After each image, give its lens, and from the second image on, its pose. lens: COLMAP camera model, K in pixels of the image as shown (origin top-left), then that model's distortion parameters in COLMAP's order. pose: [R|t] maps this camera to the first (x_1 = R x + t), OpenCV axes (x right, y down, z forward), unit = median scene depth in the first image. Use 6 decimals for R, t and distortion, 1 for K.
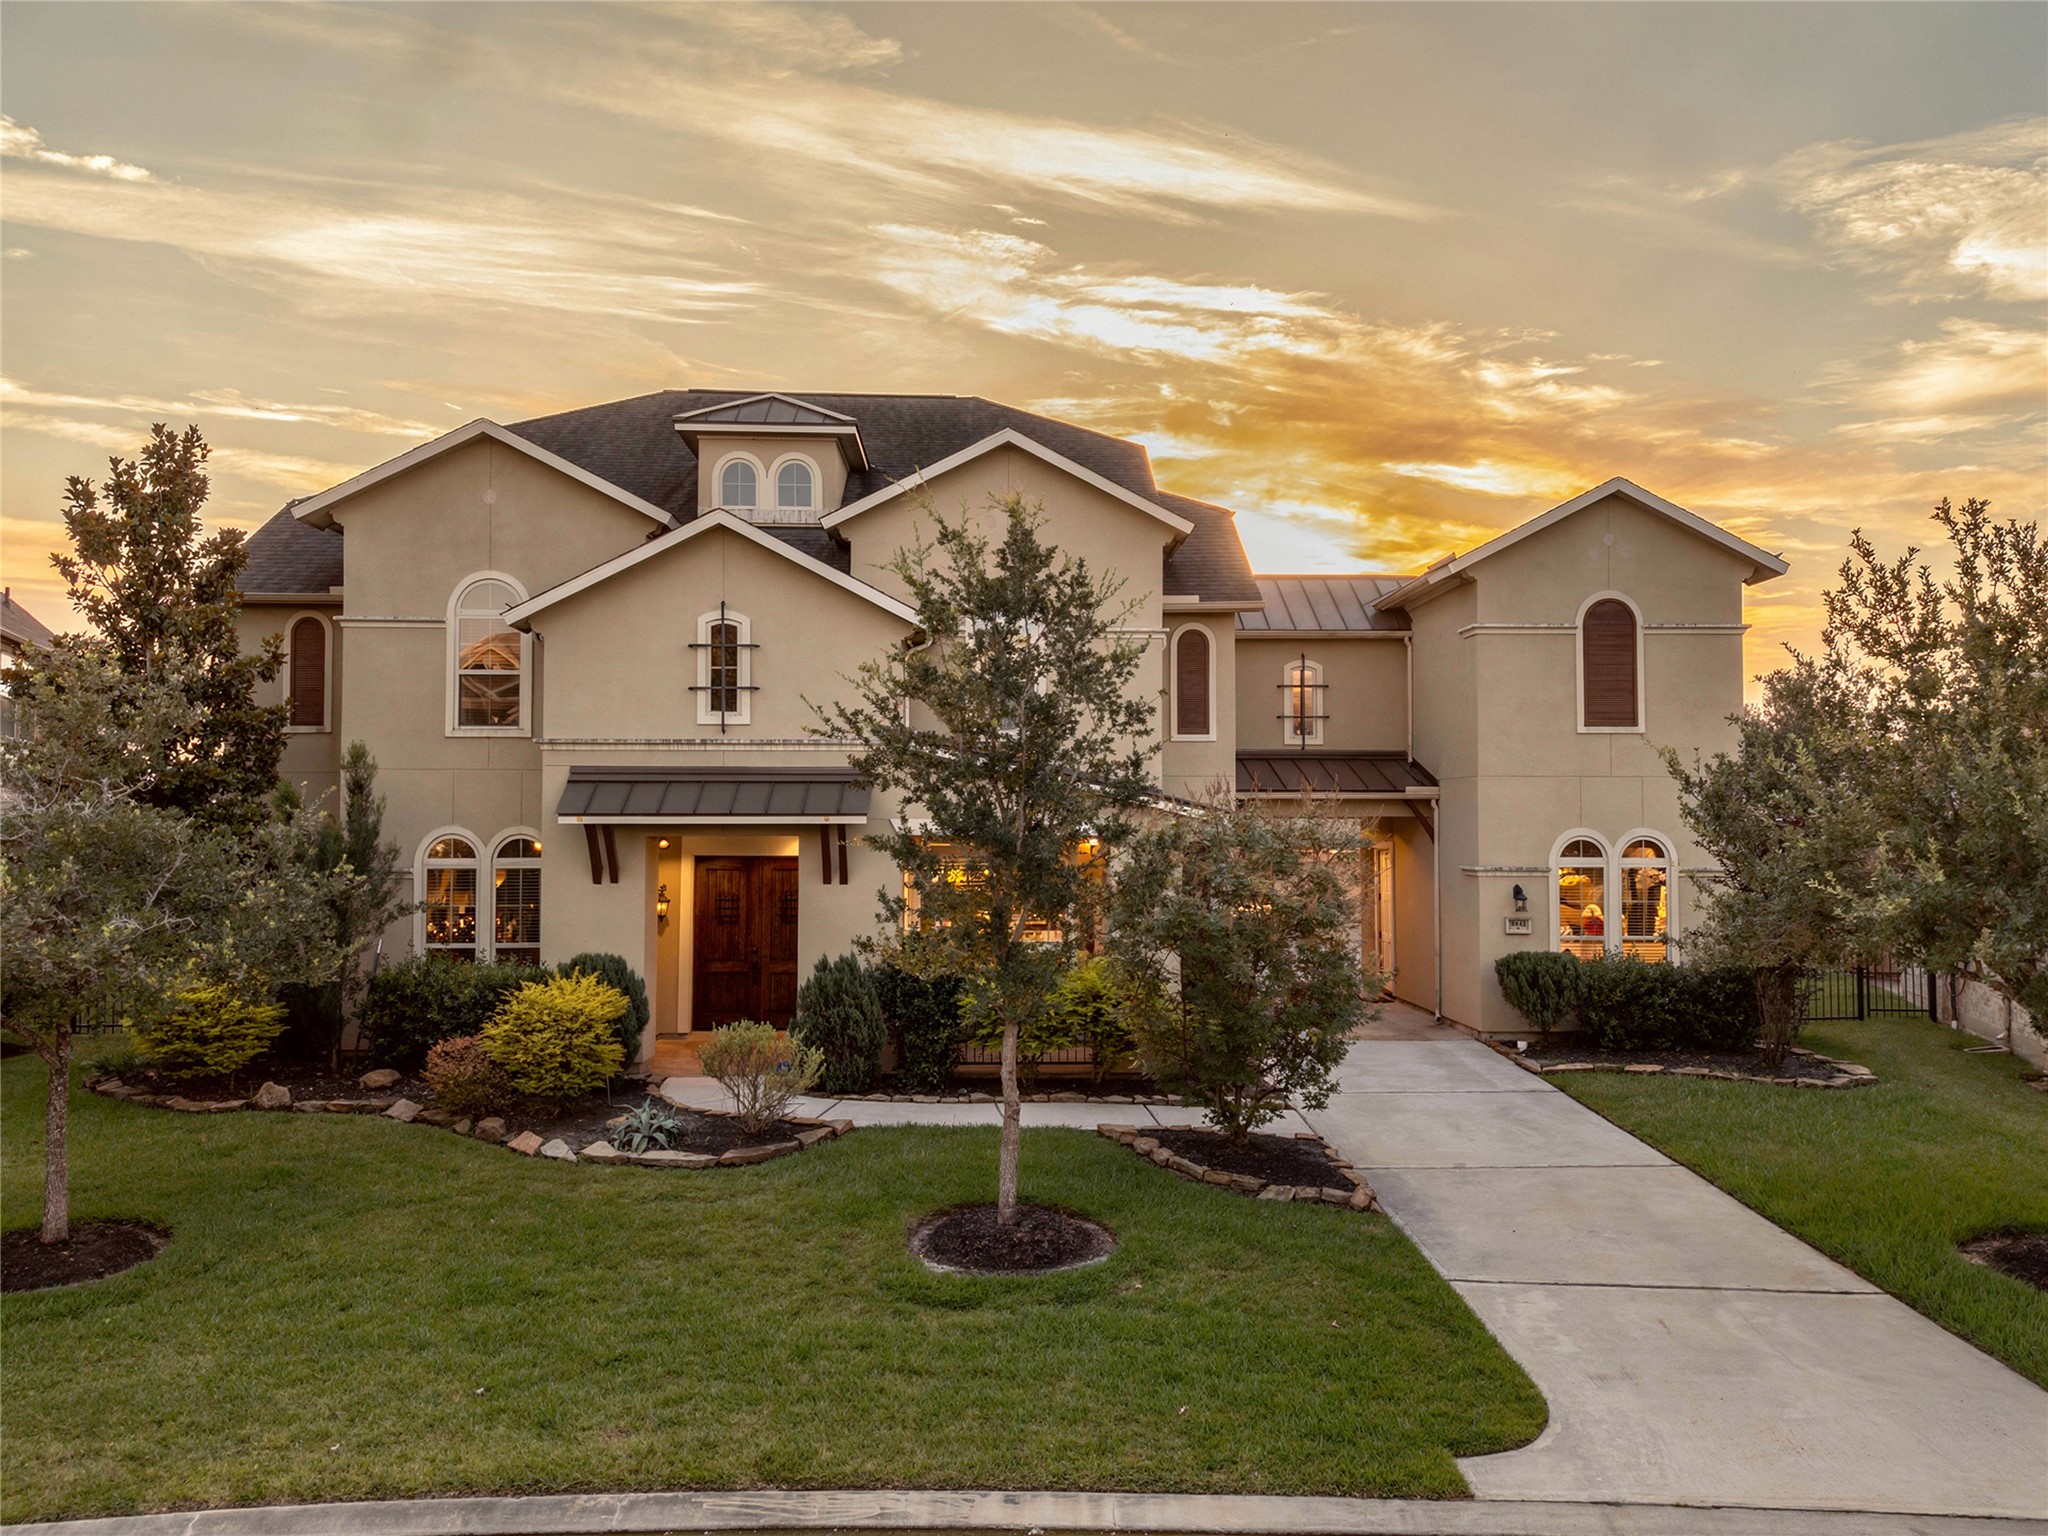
lens RADIAL K [[1443.3, 0, 1024.0], [0, 1443.3, 768.0], [0, 0, 1]] dist [0.058191, -0.052415]
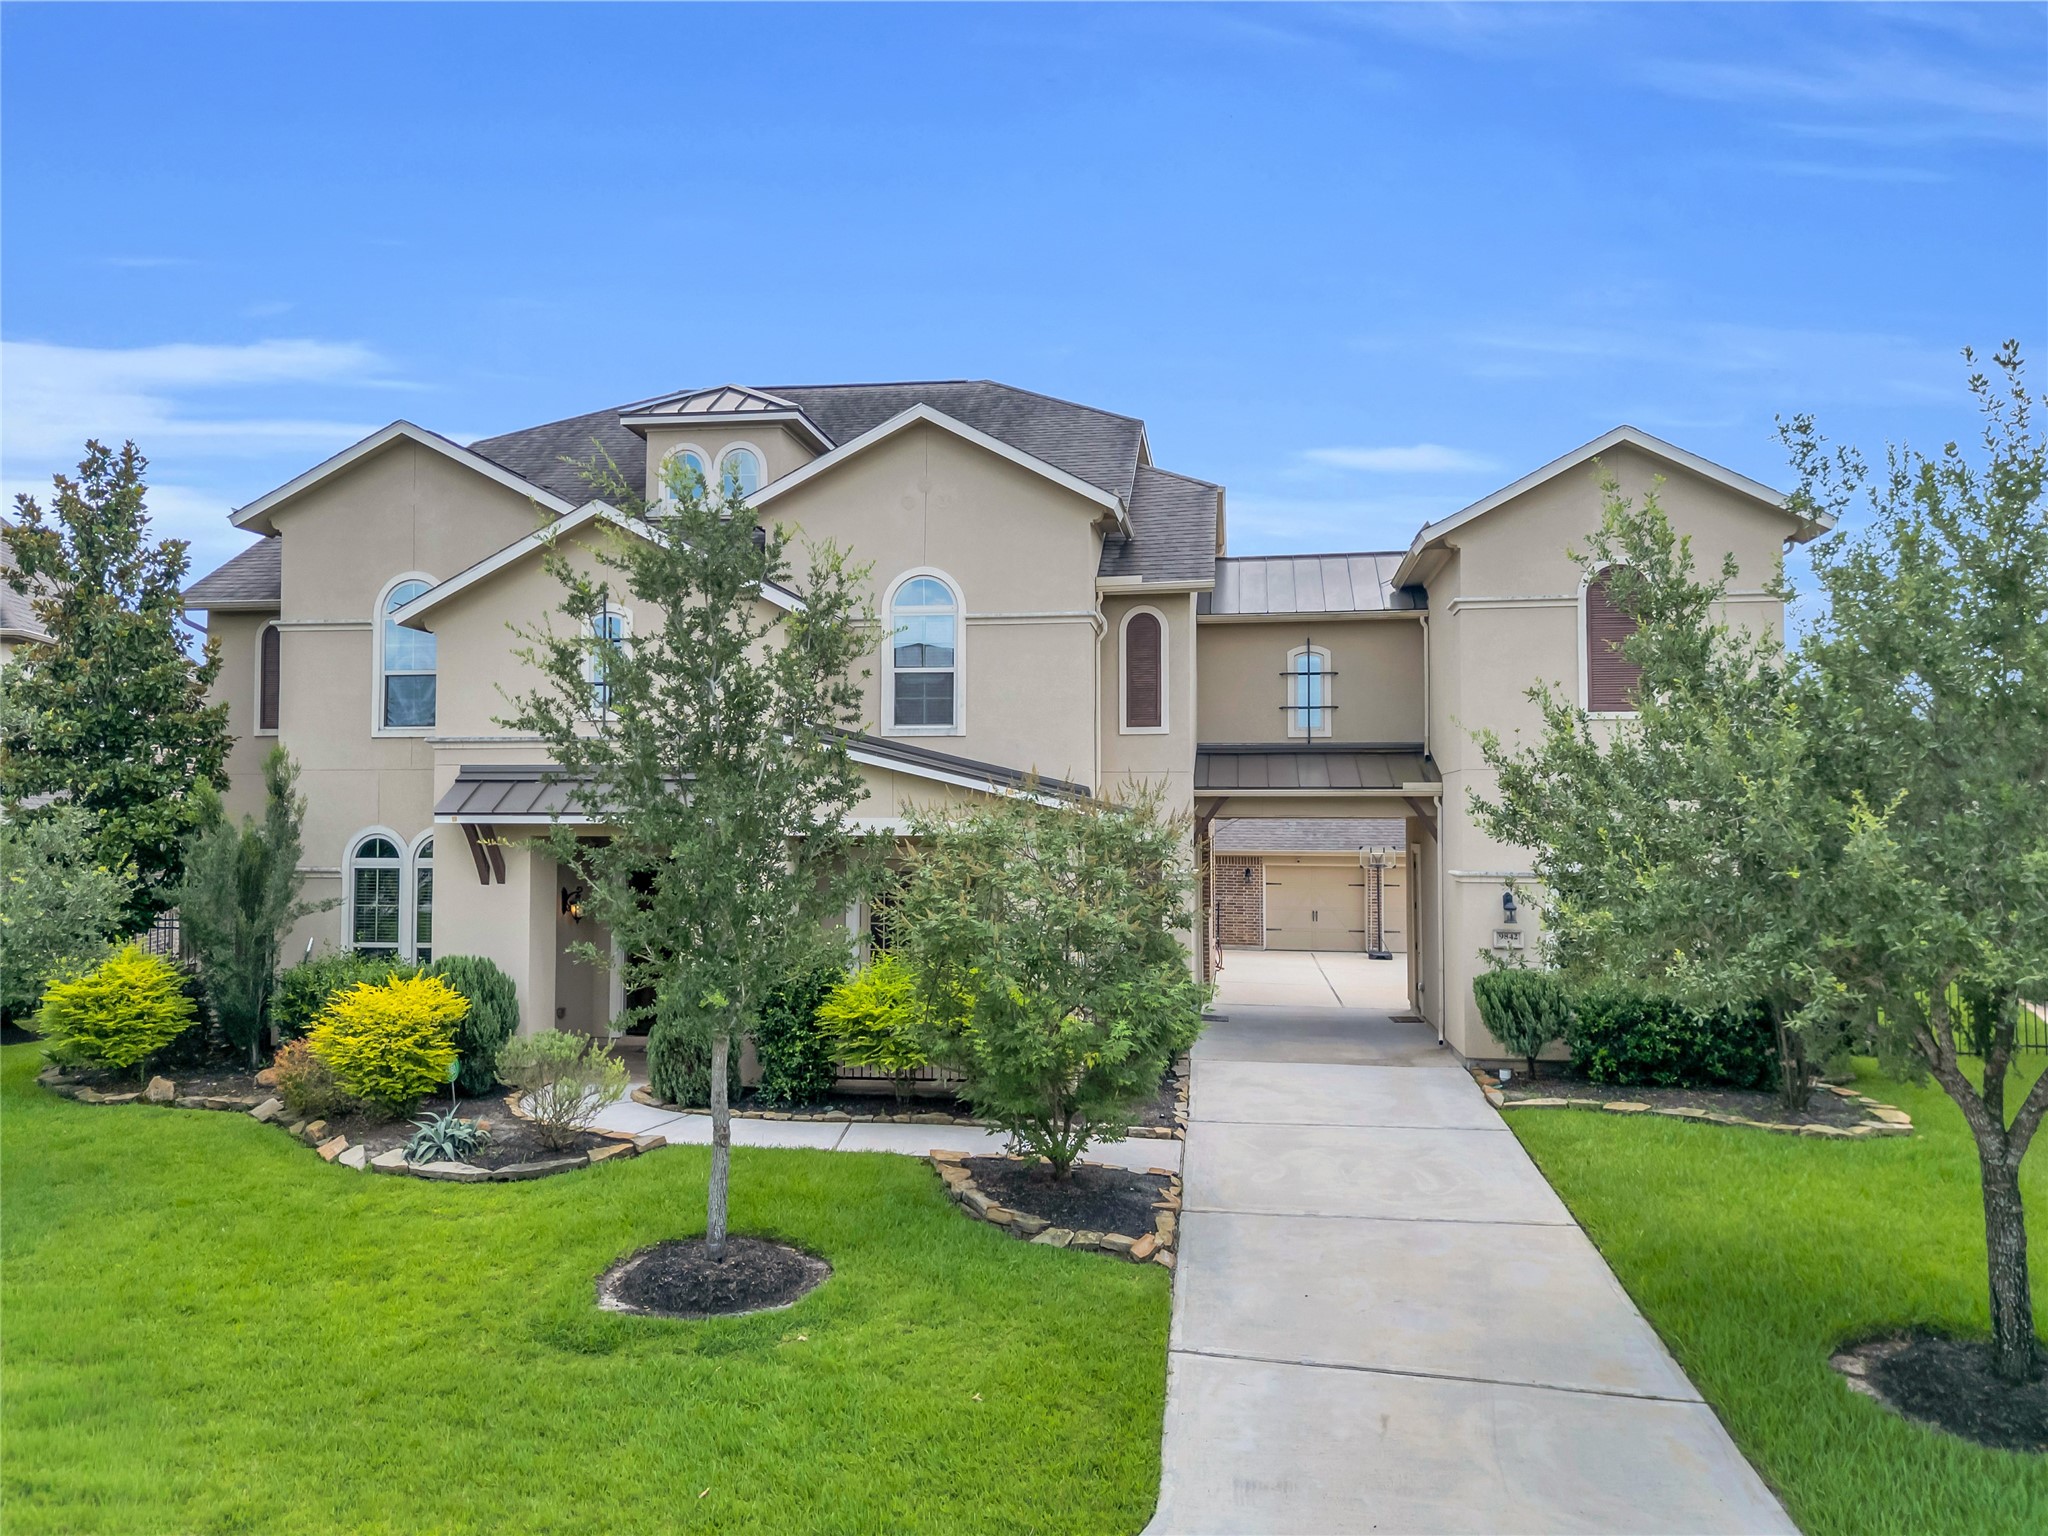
lens RADIAL K [[1443.3, 0, 1024.0], [0, 1443.3, 768.0], [0, 0, 1]] dist [0.058191, -0.052415]
pose [[0.983855, -0.007806, -0.178795, 0.265244], [0.007258, 0.999967, -0.003718, 0.007753], [0.178818, 0.002361, 0.983879, 0.102568]]
